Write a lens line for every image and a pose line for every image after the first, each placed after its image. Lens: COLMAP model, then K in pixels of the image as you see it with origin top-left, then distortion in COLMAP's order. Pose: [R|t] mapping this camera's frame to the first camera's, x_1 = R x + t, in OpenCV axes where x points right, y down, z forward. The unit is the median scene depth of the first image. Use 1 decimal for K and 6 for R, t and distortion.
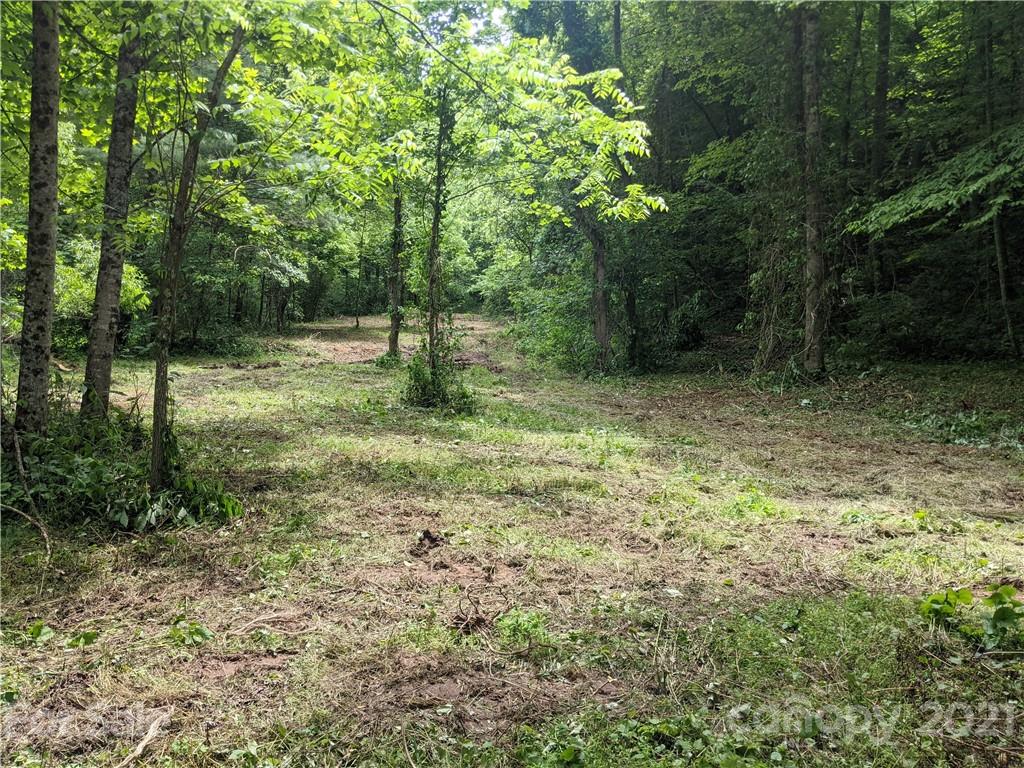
lens RADIAL K [[827.7, 0, 503.6], [0, 827.7, 385.9], [0, 0, 1]] dist [0.083928, -0.143376]
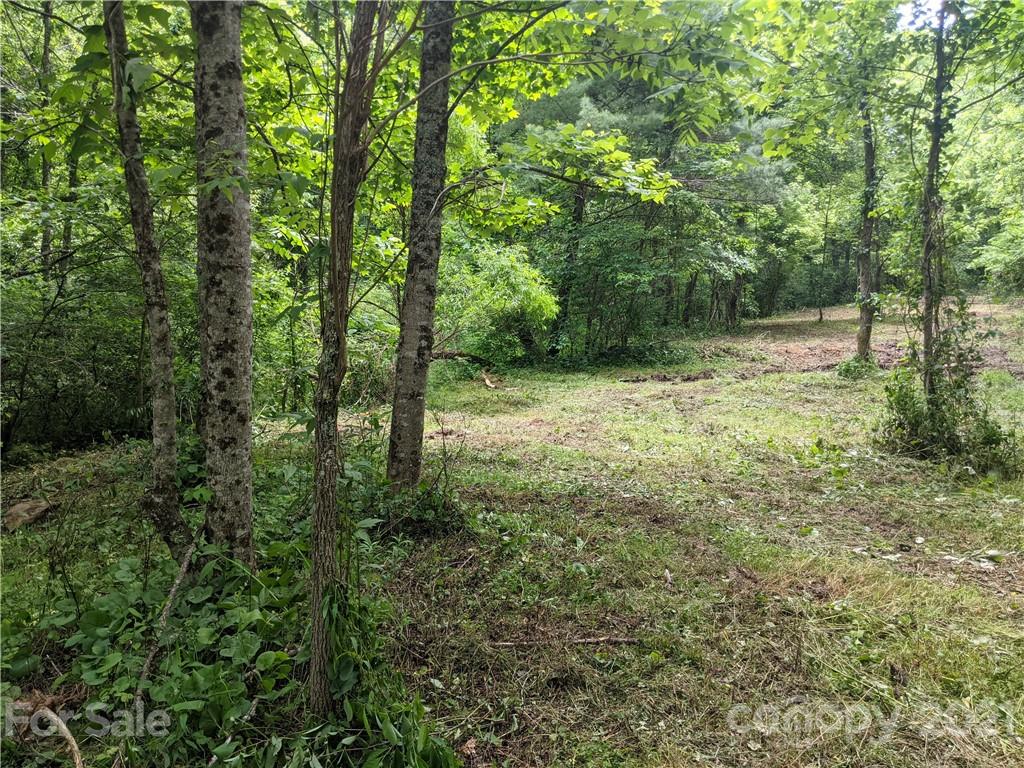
lens RADIAL K [[812.9, 0, 508.5], [0, 812.9, 396.5], [0, 0, 1]] dist [0.045593, -0.062282]
pose [[0.853978, -0.003223, -0.520299, -0.026002], [0.013687, 0.999774, 0.016272, -0.021936], [0.520129, -0.021017, 0.853829, 0.227462]]
